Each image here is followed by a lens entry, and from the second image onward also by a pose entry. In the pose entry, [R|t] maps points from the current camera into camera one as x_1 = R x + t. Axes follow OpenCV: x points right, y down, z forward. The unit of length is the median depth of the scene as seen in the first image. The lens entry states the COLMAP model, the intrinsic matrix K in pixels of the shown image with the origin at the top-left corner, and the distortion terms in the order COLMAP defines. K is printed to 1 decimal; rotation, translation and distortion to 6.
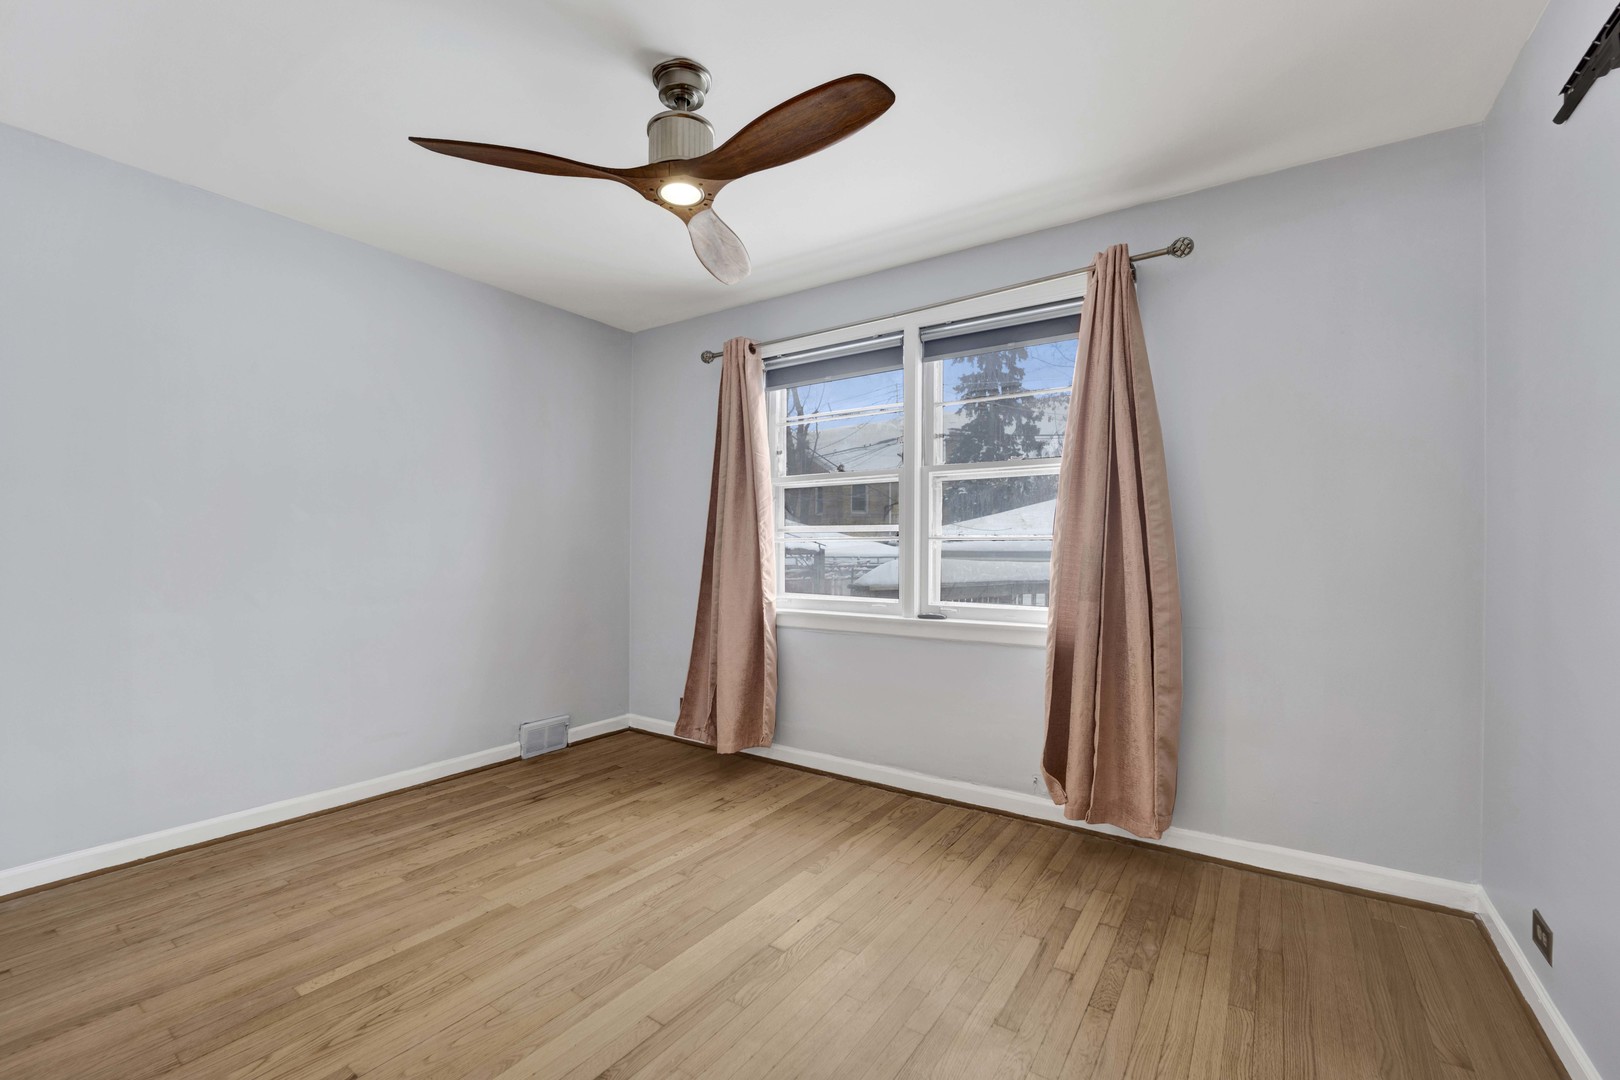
lens RADIAL K [[687.4, 0, 790.5], [0, 687.4, 540.8], [0, 0, 1]] dist [-0.018918, -0.000404]
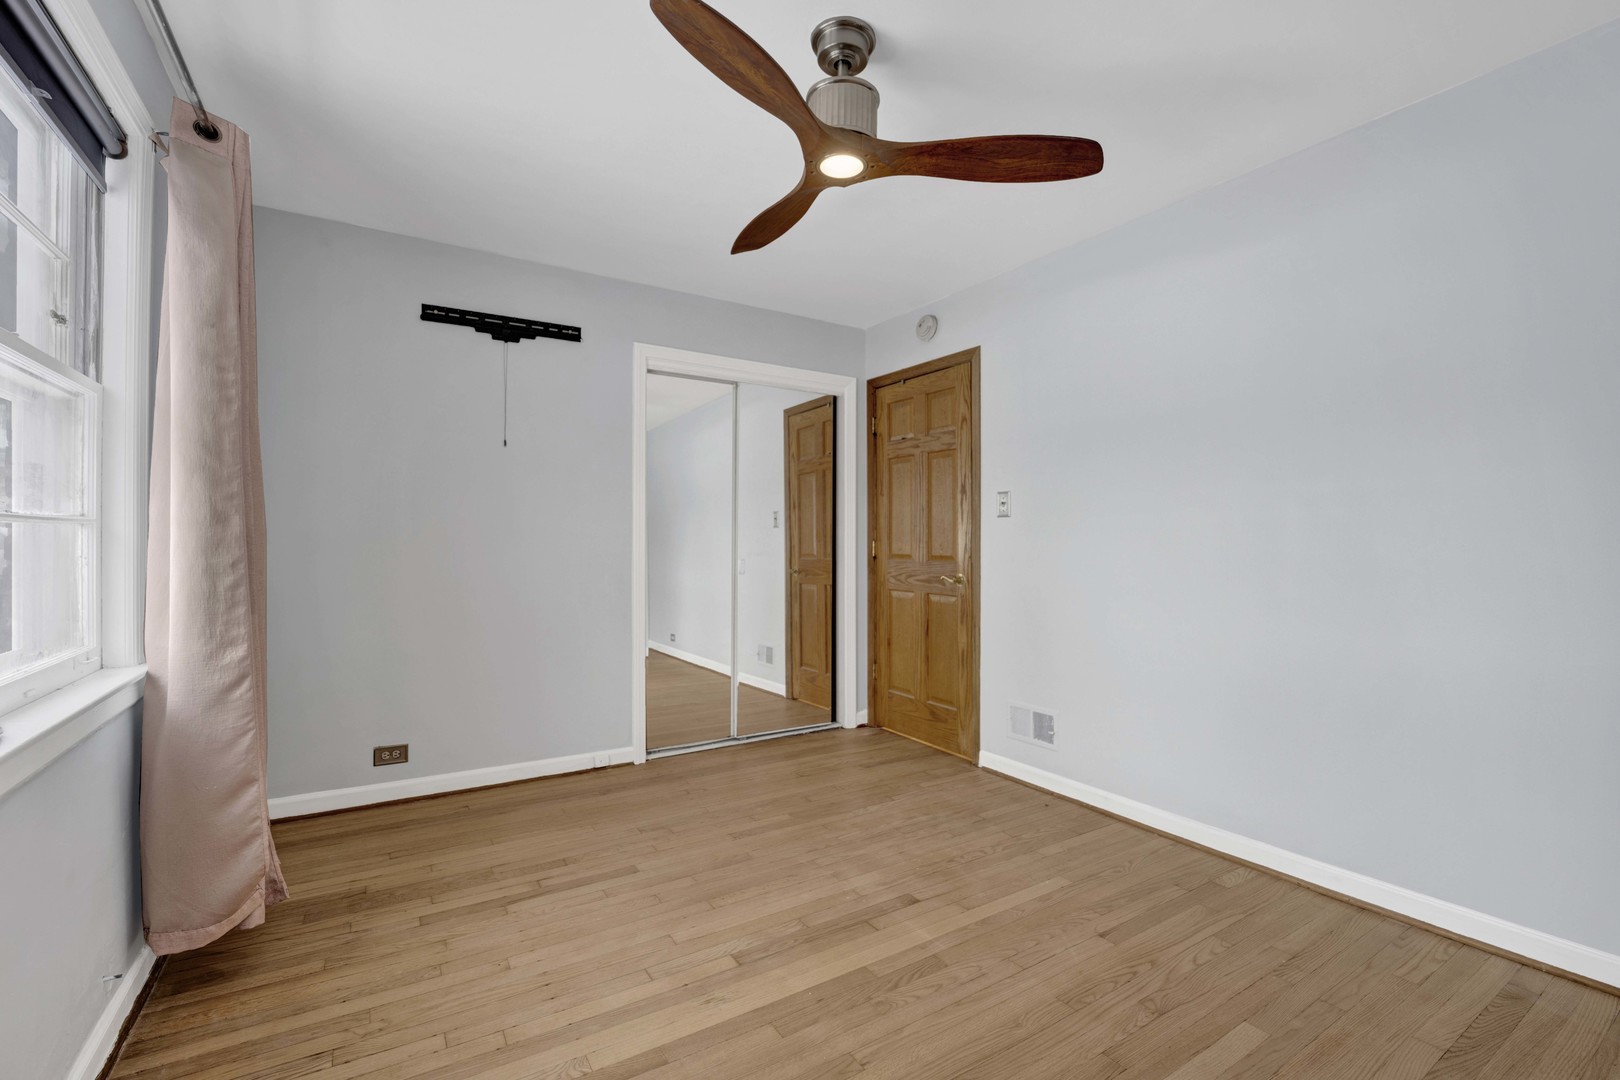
lens RADIAL K [[687.4, 0, 790.5], [0, 687.4, 540.8], [0, 0, 1]] dist [-0.018918, -0.000404]
pose [[-0.919793, -0.000232, 0.392403, -0.457539], [-0.007742, 0.999816, -0.017555, 0.040289], [-0.392327, -0.019185, -0.919626, 1.848793]]
